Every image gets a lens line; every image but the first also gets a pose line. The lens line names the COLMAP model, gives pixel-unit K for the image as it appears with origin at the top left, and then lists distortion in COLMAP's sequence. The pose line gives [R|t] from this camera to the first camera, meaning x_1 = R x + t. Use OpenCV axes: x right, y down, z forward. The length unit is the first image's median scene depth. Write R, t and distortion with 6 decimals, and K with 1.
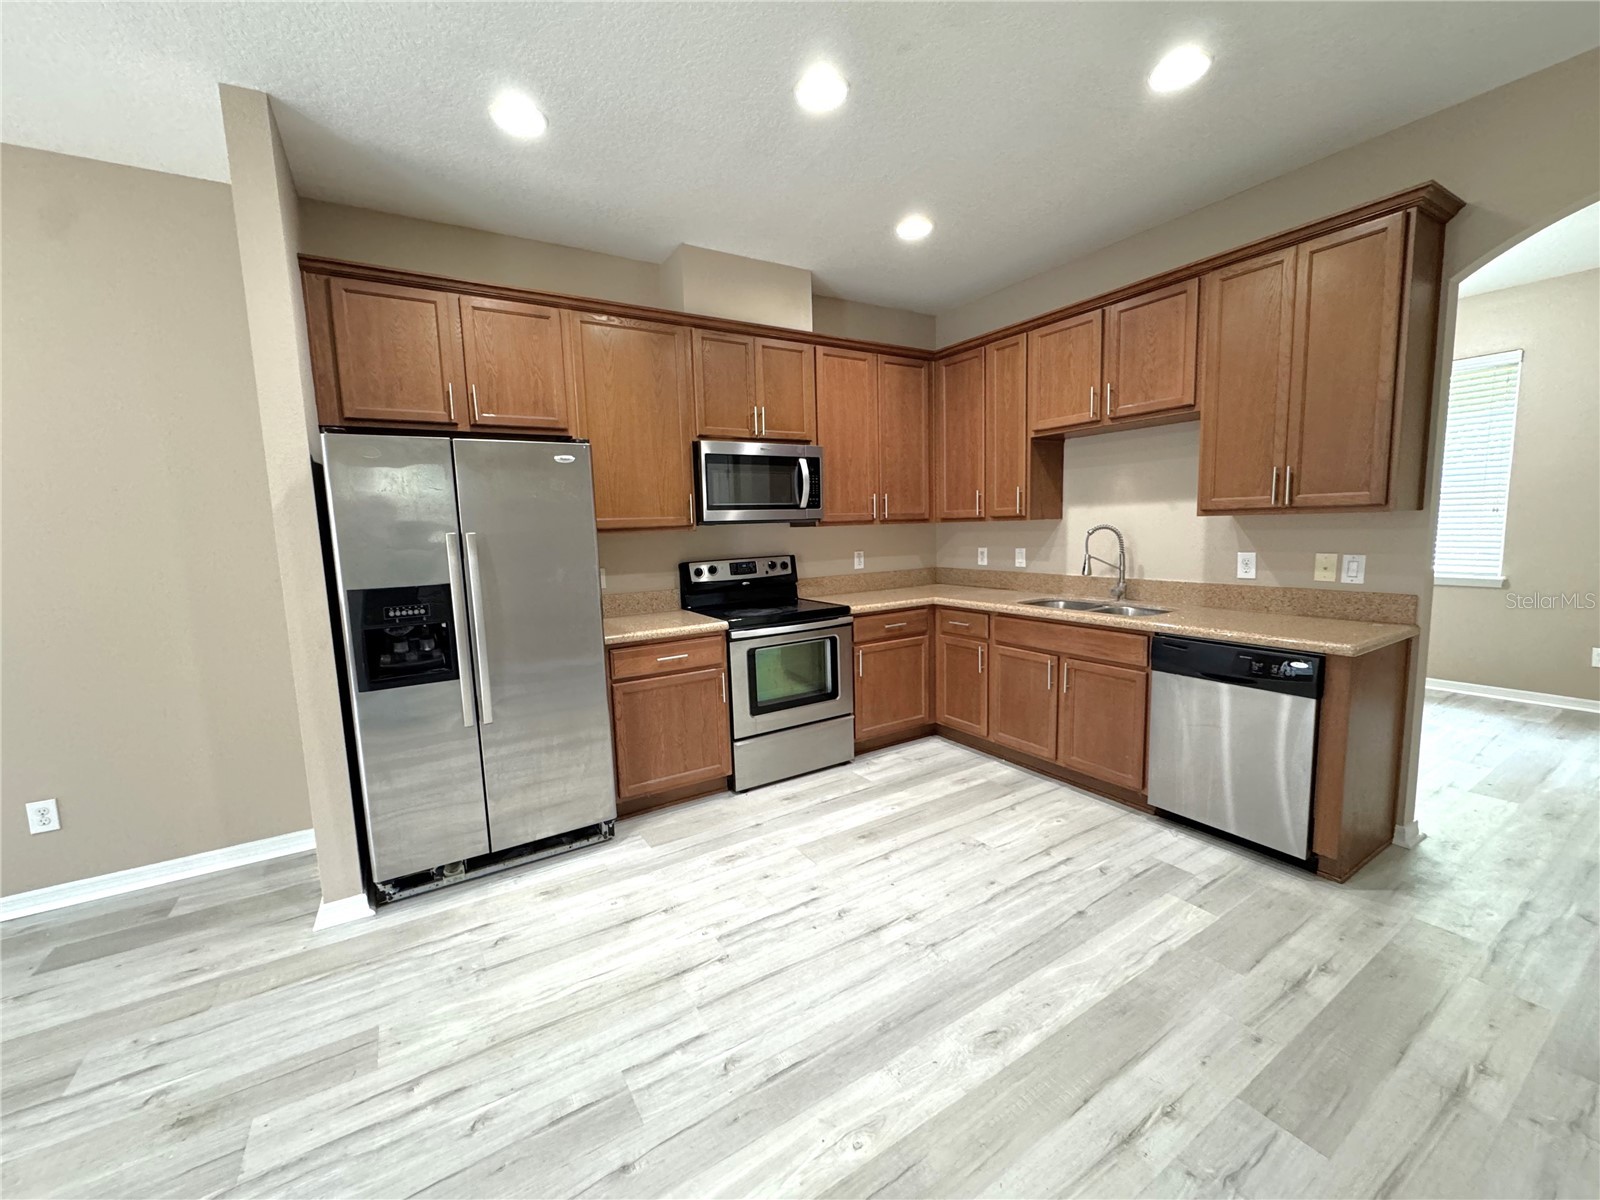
lens RADIAL K [[638.4, 0, 808.2], [0, 638.4, 598.8], [0, 0, 1]] dist [-0.003087, 0.000095]
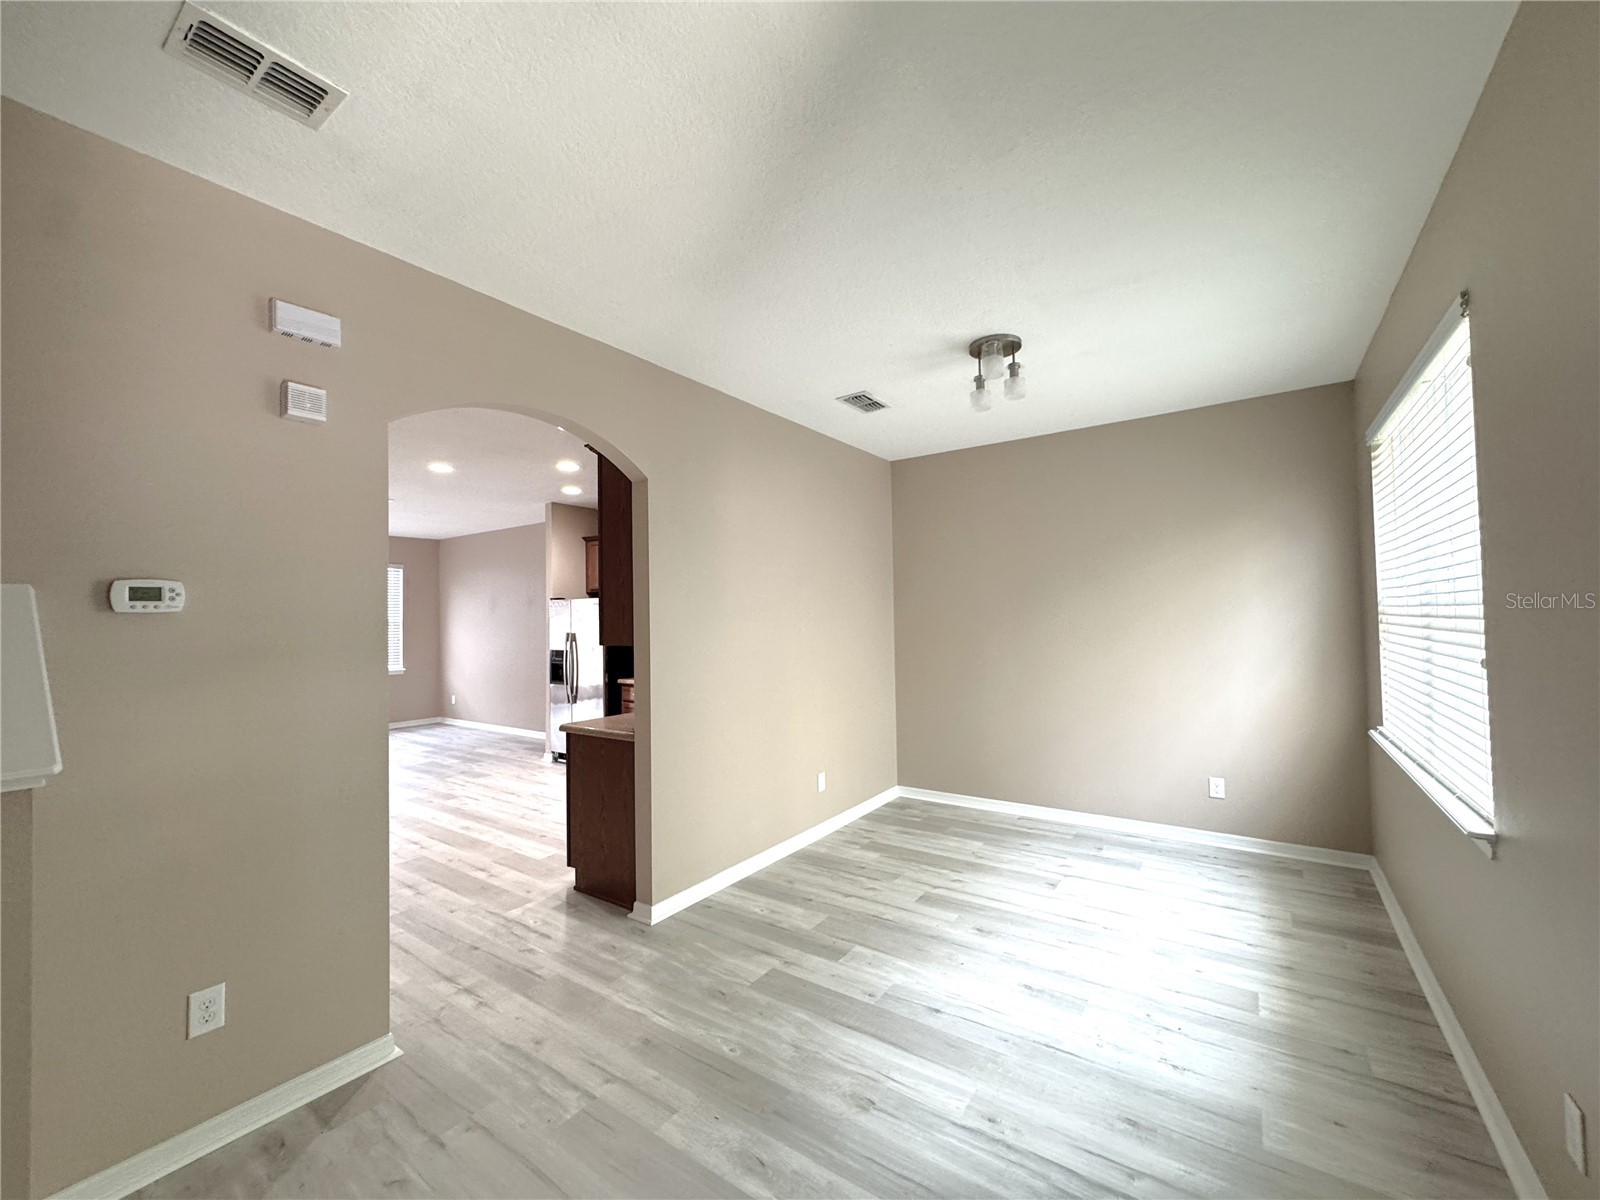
lens RADIAL K [[646.2, 0, 798.8], [0, 646.2, 600.1], [0, 0, 1]] dist [-0.000230, -0.000162]
pose [[0.382612, -0.003403, -0.923903, 2.634955], [-0.102815, 0.993625, -0.046238, -0.232505], [0.918171, 0.112683, 0.379823, 0.890192]]
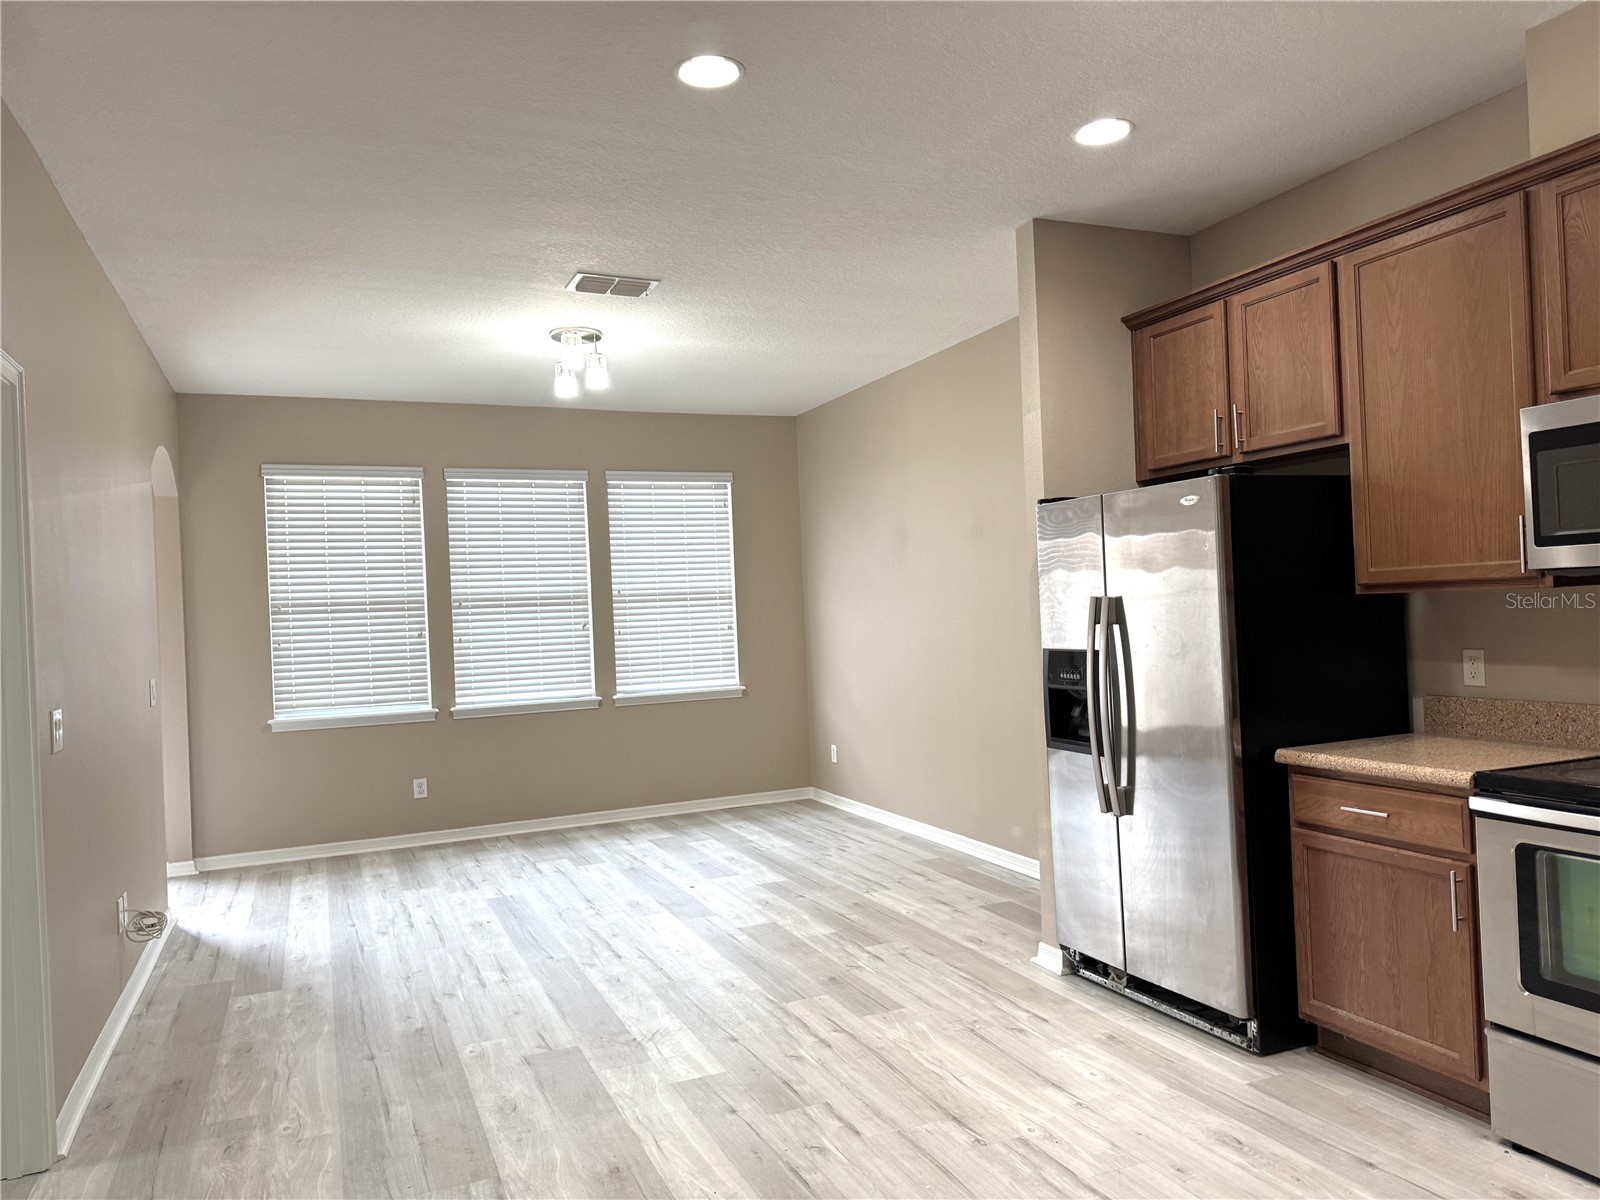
lens RADIAL K [[1134.3, 0, 804.8], [0, 1134.3, 604.5], [0, 0, 1]] dist [0.068571, -0.080628]
pose [[-0.150692, 0.034198, -0.987989, 1.207119], [-0.070309, 0.996500, 0.045217, -0.144883], [0.986077, 0.076279, -0.147760, 0.880510]]
